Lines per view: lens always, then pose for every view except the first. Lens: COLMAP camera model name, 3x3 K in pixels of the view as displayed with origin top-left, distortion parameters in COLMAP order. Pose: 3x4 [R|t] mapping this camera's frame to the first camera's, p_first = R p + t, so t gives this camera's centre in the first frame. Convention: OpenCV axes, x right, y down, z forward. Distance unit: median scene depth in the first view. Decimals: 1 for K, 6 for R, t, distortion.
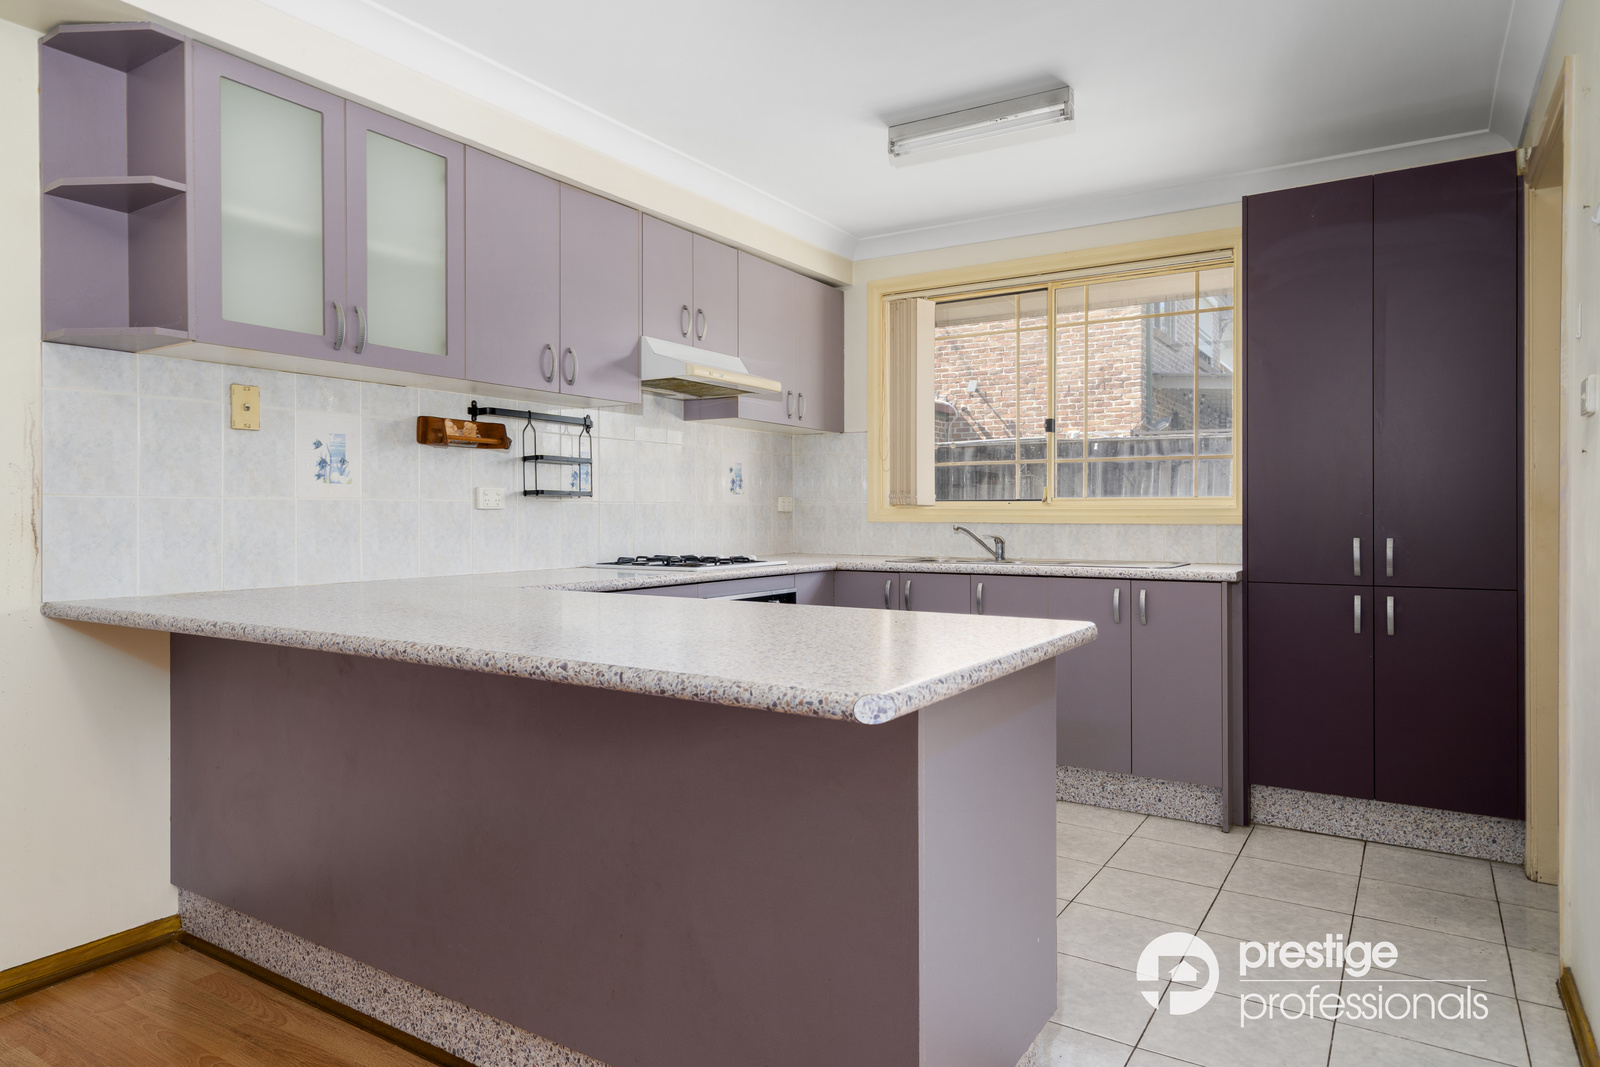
lens RADIAL K [[969.6, 0, 792.1], [0, 969.6, 522.6], [0, 0, 1]] dist [0.016201, -0.002752]
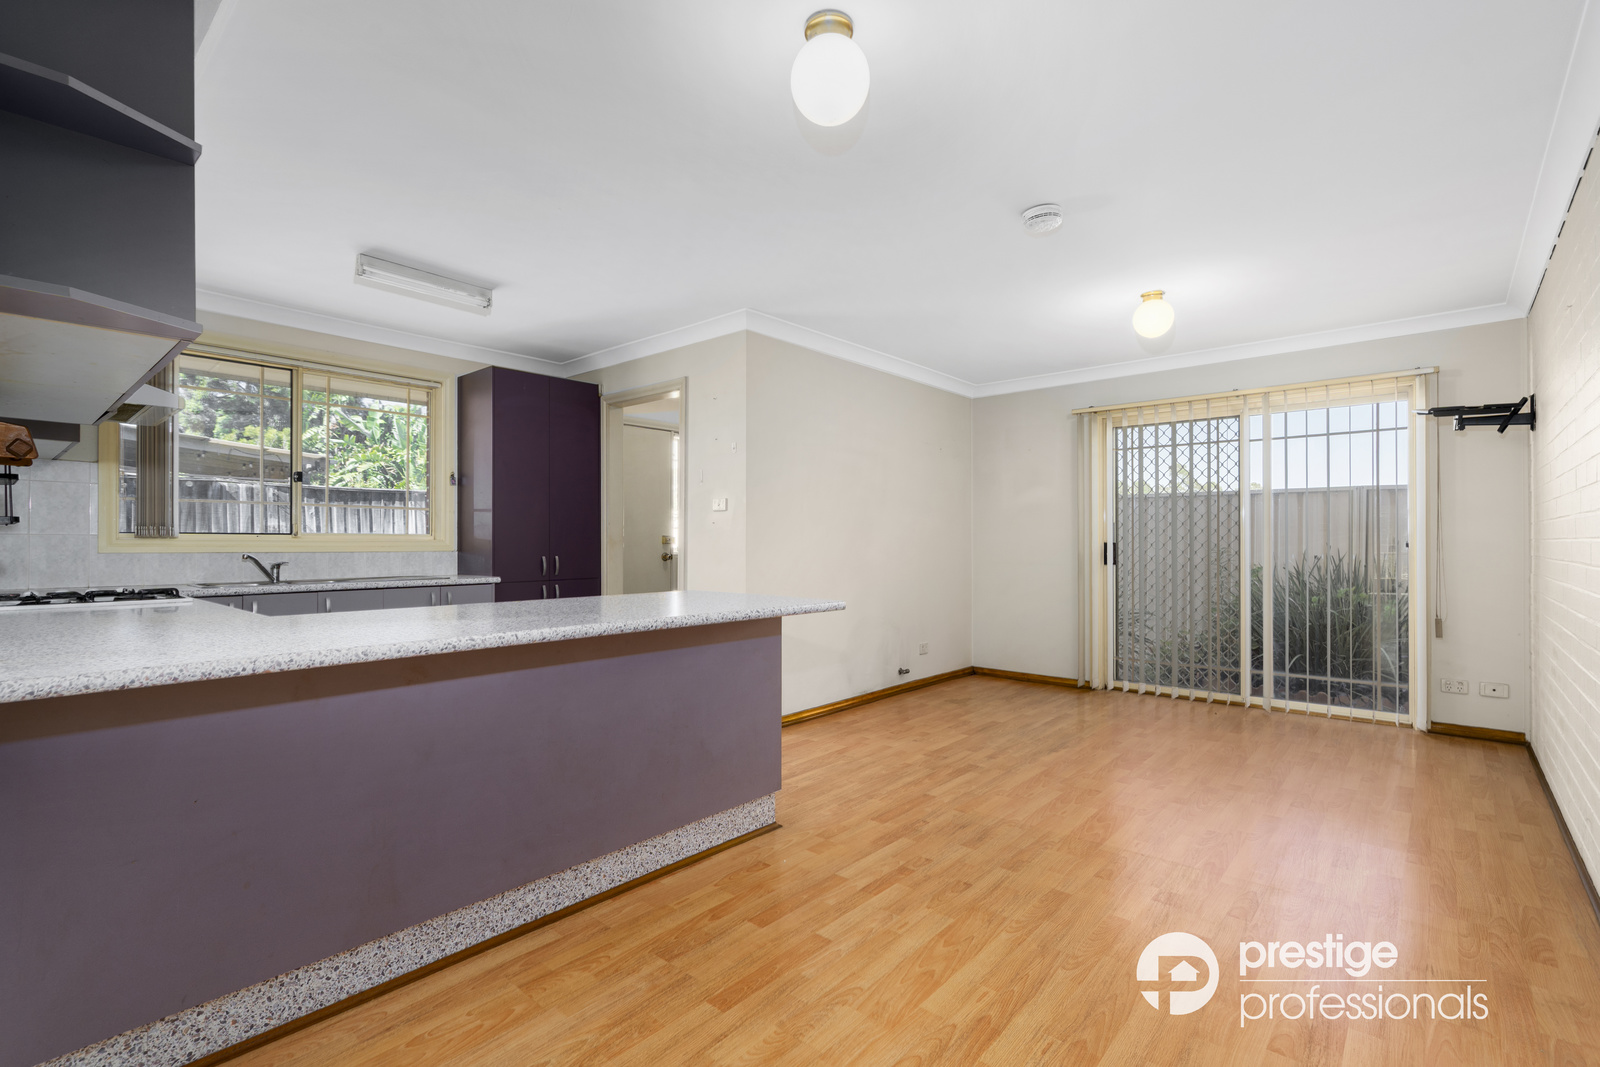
lens RADIAL K [[735.4, 0, 784.0], [0, 735.4, 541.0], [0, 0, 1]] dist [-0.000124, 0.001475]
pose [[0.155633, 0.004231, 0.987806, -0.815102], [0.009001, 0.999943, -0.005702, -0.003646], [-0.987774, 0.009779, 0.155586, 0.274055]]
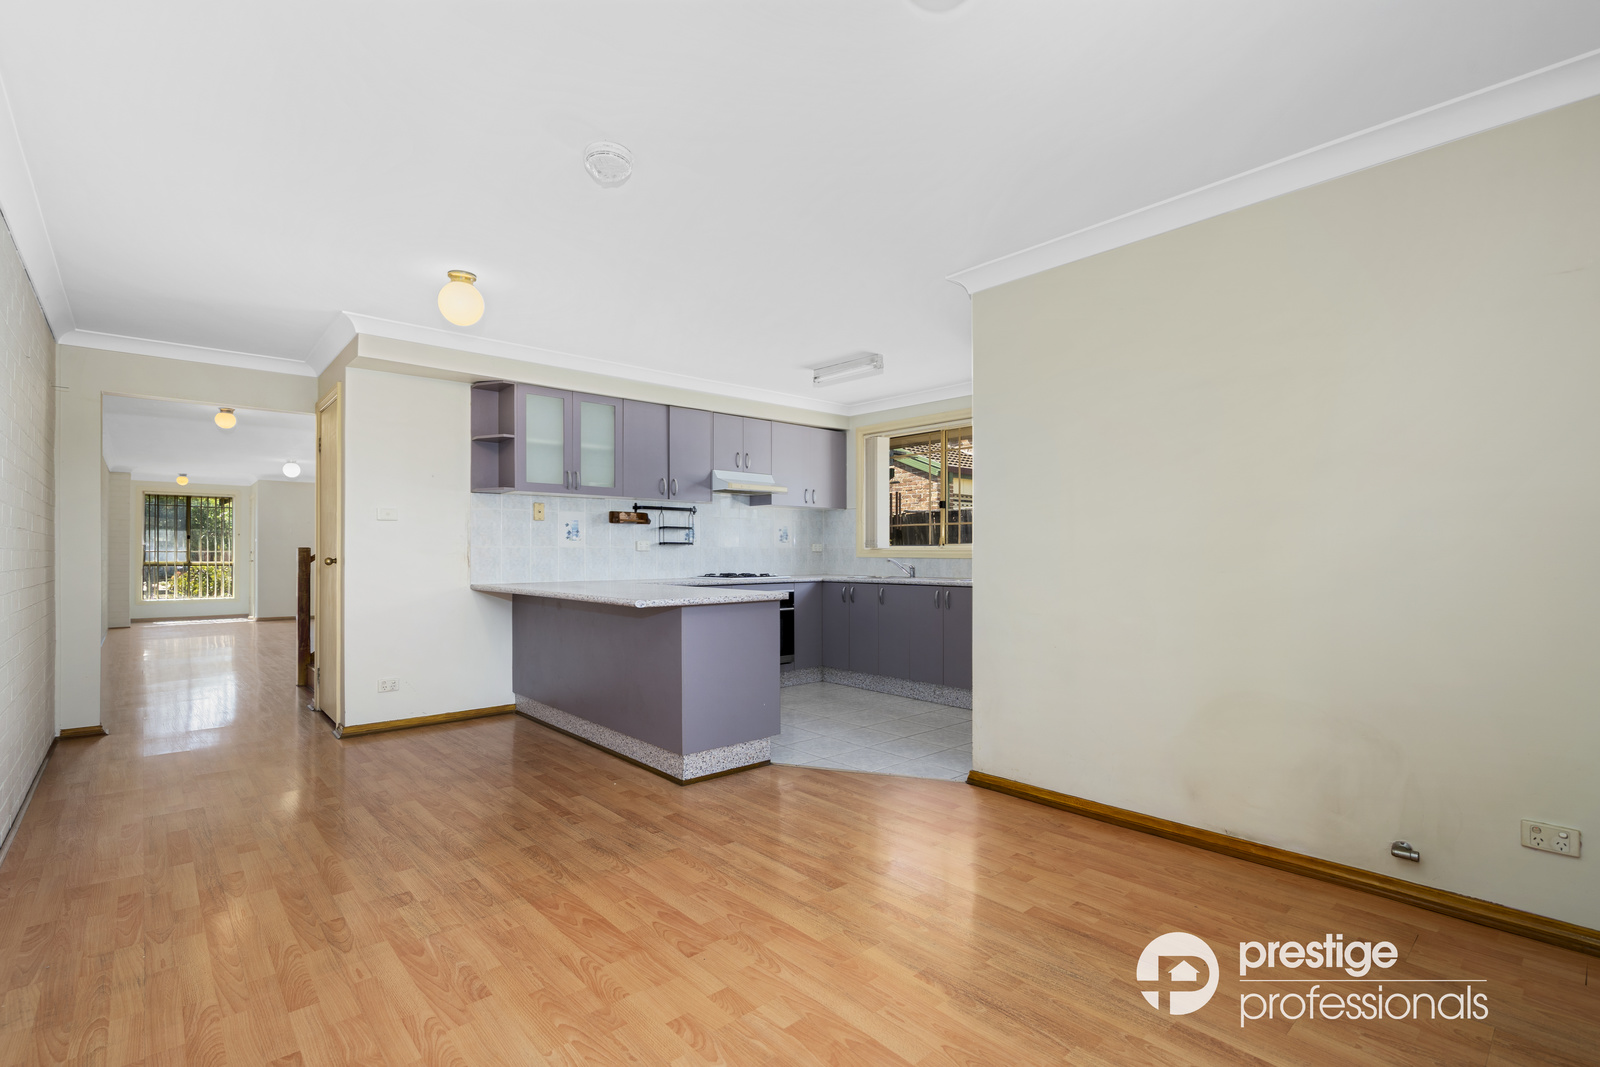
lens RADIAL K [[735.4, 0, 790.0], [0, 735.4, 557.3], [0, 0, 1]] dist [-0.000124, 0.001475]
pose [[0.961911, -0.000416, -0.273362, 0.493387], [-0.001051, 0.999986, -0.005220, 0.009784], [0.273360, 0.005308, 0.961897, -0.558032]]
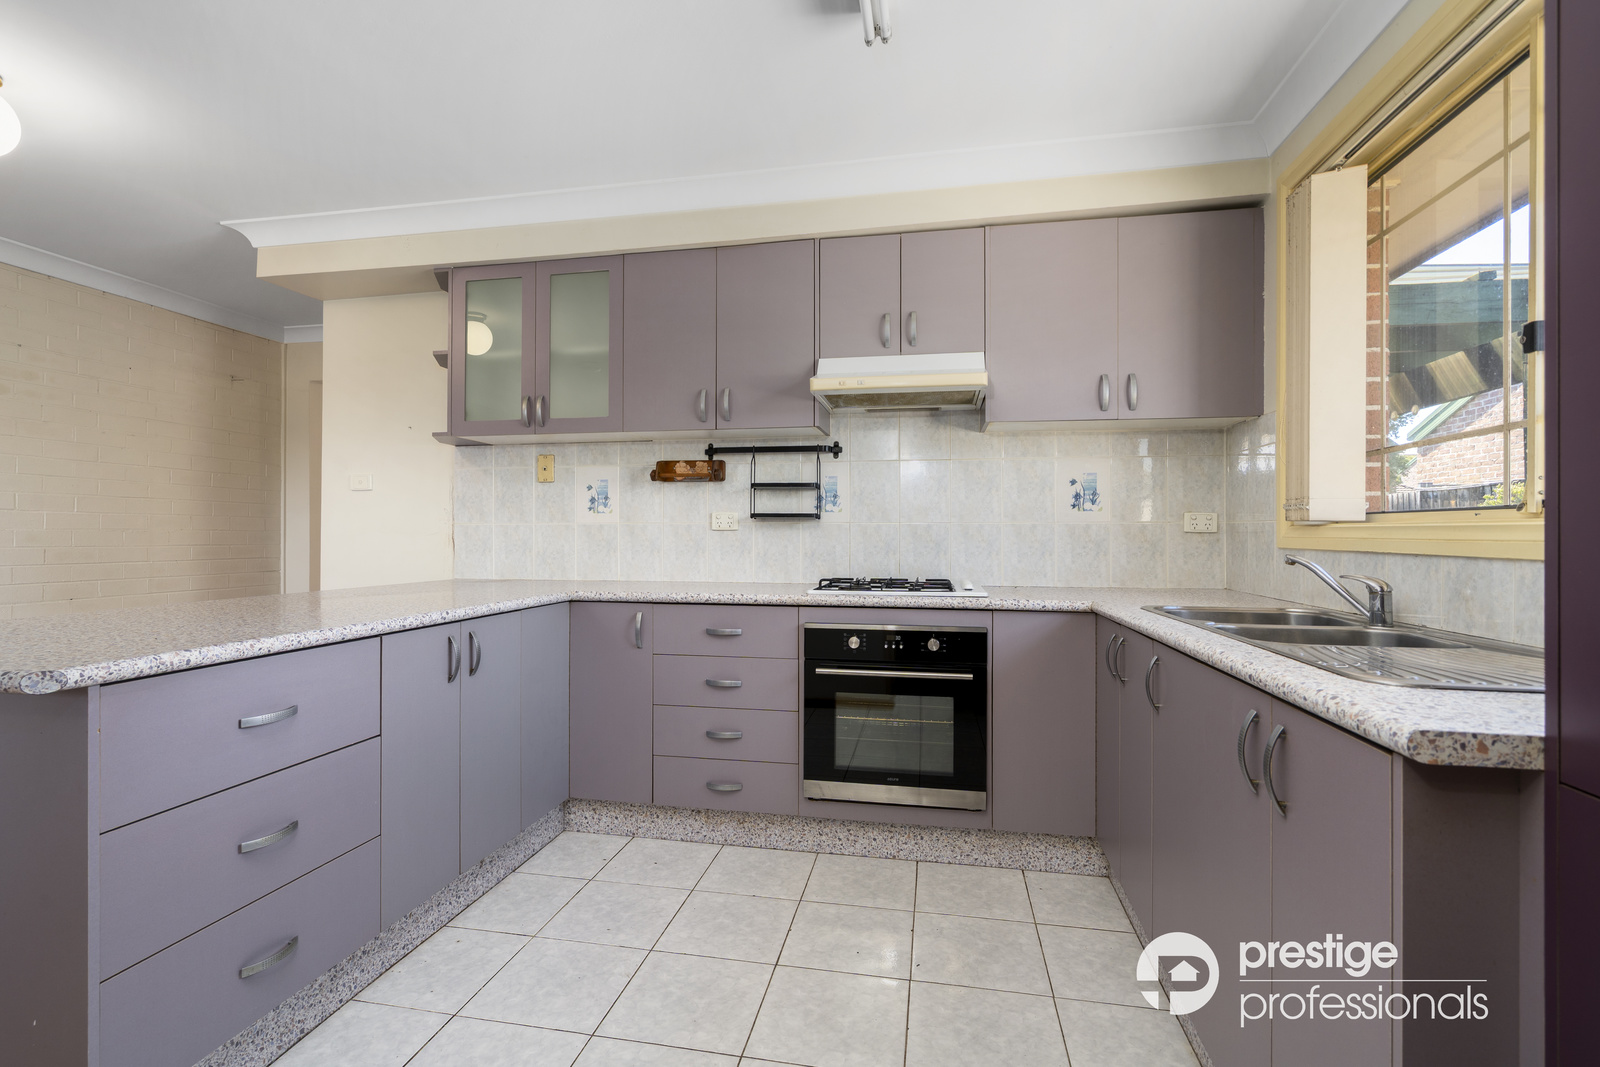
lens RADIAL K [[735.4, 0, 802.5], [0, 735.4, 529.9], [0, 0, 1]] dist [-0.000124, 0.001475]
pose [[0.371372, -0.005981, -0.928465, 0.604951], [-0.011689, 0.999870, -0.011116, -0.005130], [0.928410, 0.014981, 0.371254, 0.766249]]
